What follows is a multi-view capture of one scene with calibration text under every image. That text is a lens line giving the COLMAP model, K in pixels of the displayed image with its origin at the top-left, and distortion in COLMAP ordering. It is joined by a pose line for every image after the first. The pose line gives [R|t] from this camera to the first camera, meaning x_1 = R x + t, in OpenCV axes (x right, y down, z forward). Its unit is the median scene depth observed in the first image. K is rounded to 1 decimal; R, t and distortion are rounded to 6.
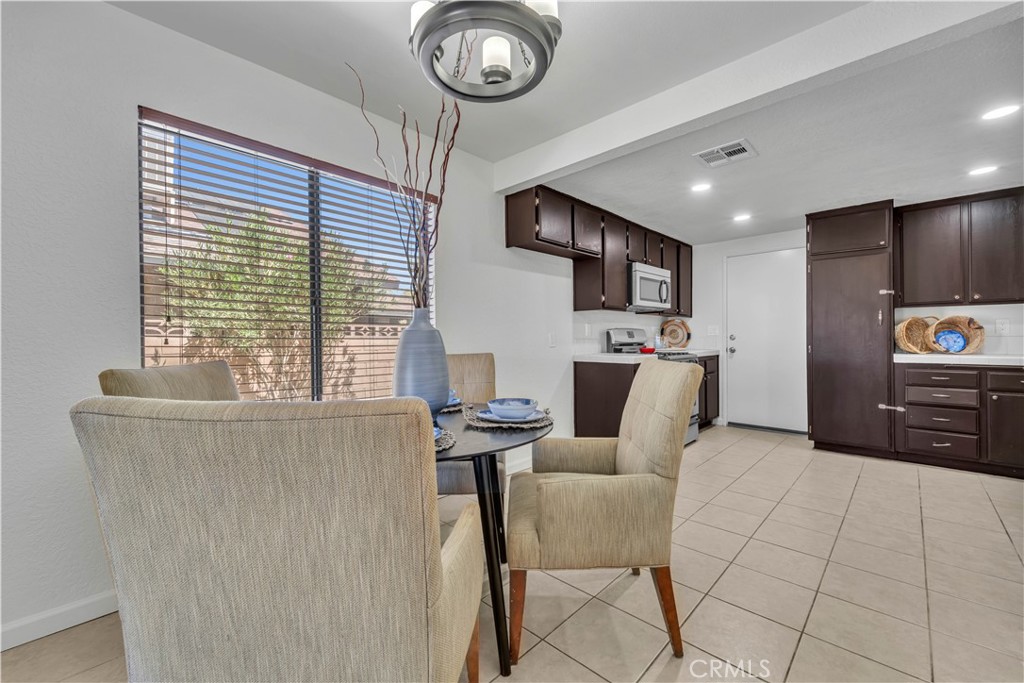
lens RADIAL K [[412.7, 0, 514.8], [0, 412.7, 340.4], [0, 0, 1]] dist [-0.000486, -0.000183]
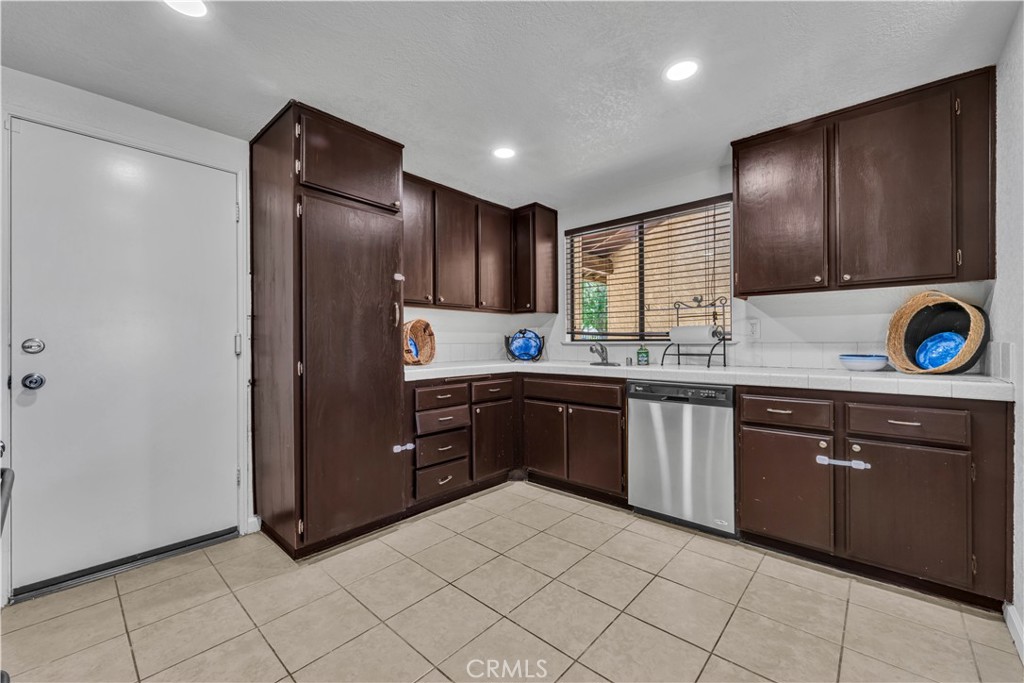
lens RADIAL K [[412.7, 0, 514.8], [0, 412.7, 340.4], [0, 0, 1]] dist [-0.000486, -0.000183]
pose [[-0.024512, 0.009503, 0.999654, 0.227849], [0.011295, 0.999894, -0.009228, -0.005737], [-0.999636, 0.011065, -0.024616, 0.835770]]
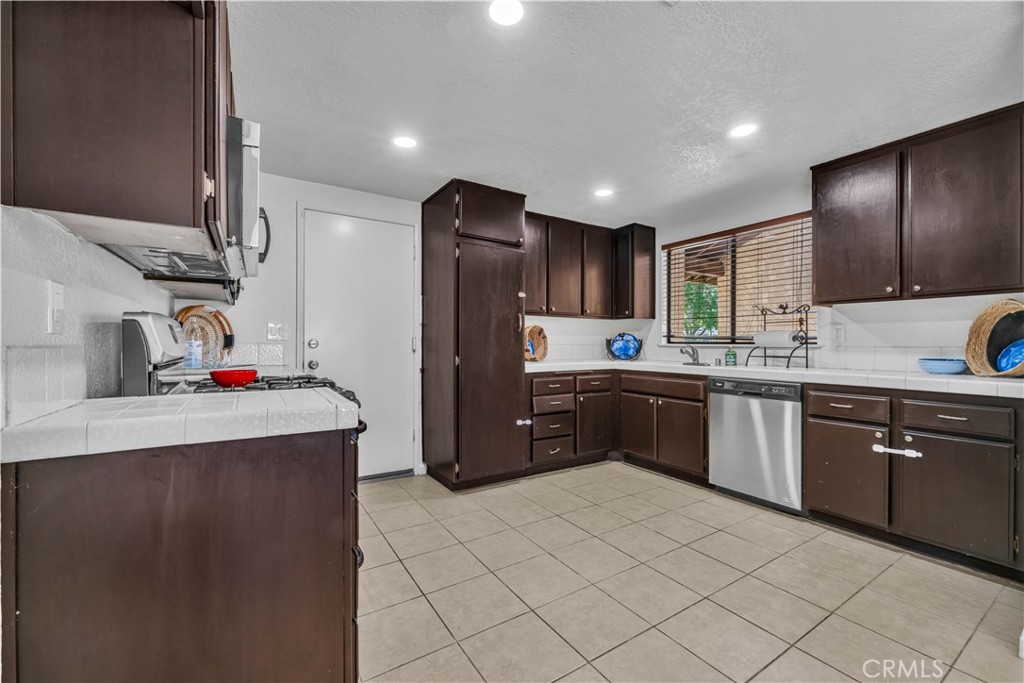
lens RADIAL K [[421.0, 0, 510.4], [0, 421.0, 345.4], [0, 0, 1]] dist [0.000551, -0.000068]
pose [[0.246765, 0.001337, 0.969074, 0.007556], [0.000807, 0.999998, -0.001585, -0.005033], [-0.969075, 0.001173, 0.246764, 0.804245]]
